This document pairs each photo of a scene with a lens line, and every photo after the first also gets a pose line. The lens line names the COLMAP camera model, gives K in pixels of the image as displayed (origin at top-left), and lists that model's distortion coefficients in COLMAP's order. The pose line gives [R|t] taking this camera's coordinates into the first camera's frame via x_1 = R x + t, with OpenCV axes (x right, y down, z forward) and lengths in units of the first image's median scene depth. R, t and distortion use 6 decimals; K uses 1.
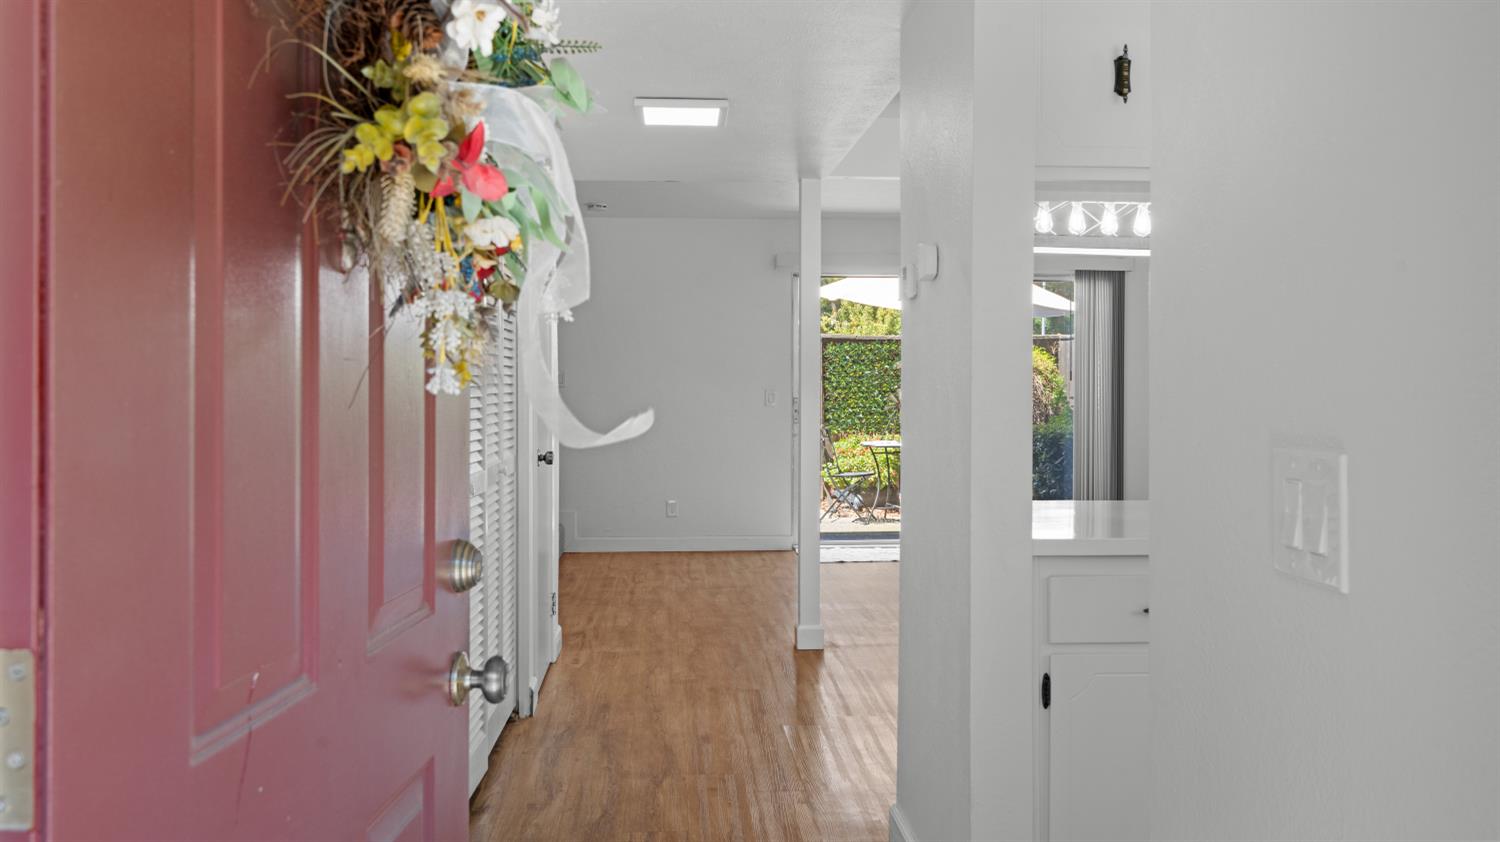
lens RADIAL K [[1237.2, 0, 750.0], [0, 1237.2, 421.0], [0, 0, 1]] dist [0.072929, 0.000109]
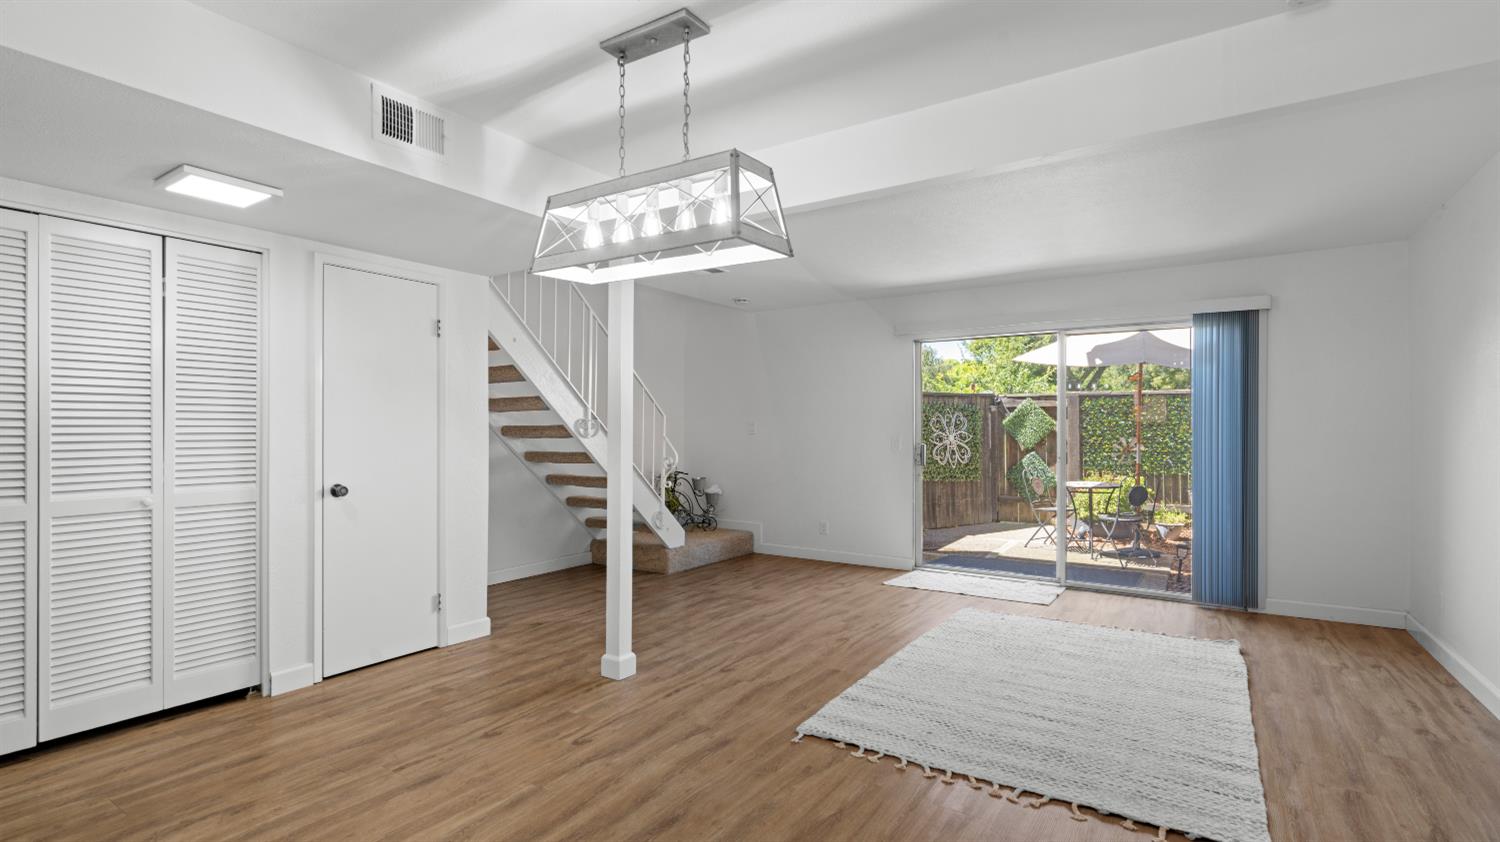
lens RADIAL K [[696.3, 0, 748.6], [0, 696.3, 428.8], [0, 0, 1]] dist [0.002983, 0.000405]
pose [[0.792573, -0.000396, -0.609777, 0.228052], [-0.020322, 0.999427, -0.027064, -0.008198], [0.609438, 0.033842, 0.792111, 0.263256]]
